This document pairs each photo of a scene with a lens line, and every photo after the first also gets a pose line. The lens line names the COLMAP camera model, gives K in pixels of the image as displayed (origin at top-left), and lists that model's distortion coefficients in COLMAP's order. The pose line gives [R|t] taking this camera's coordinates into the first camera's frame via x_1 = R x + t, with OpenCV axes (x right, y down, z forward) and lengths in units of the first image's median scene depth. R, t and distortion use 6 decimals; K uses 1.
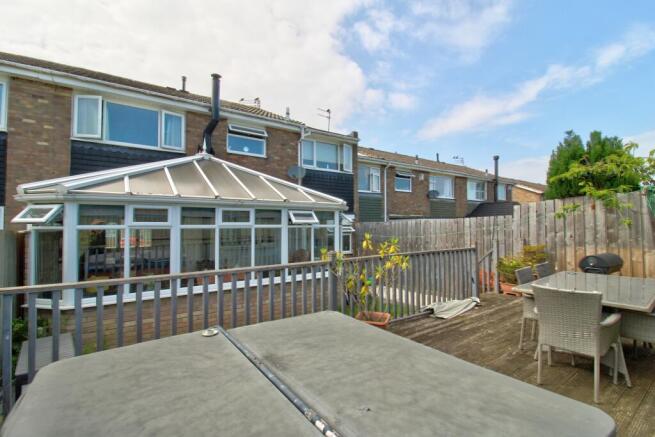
lens RADIAL K [[305.8, 0, 327.0], [0, 305.8, 215.0], [0, 0, 1]] dist [0.001406, -0.013440]
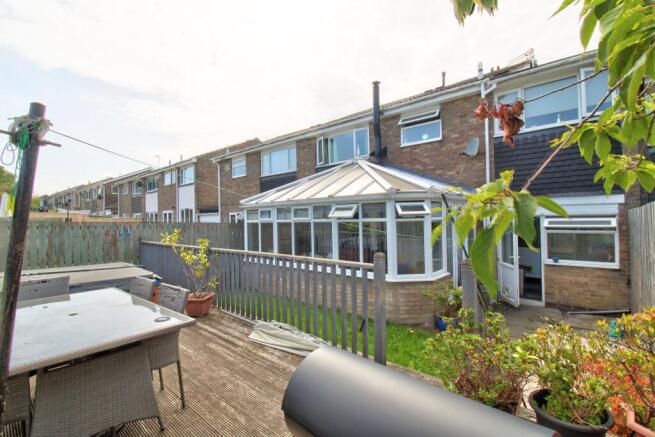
lens RADIAL K [[305.8, 0, 327.0], [0, 305.8, 215.0], [0, 0, 1]] dist [0.001406, -0.013440]
pose [[0.207163, -0.012190, -0.978230, 0.733052], [0.047453, 0.998871, -0.002398, 0.015810], [0.977155, -0.045923, 0.207508, 0.626950]]
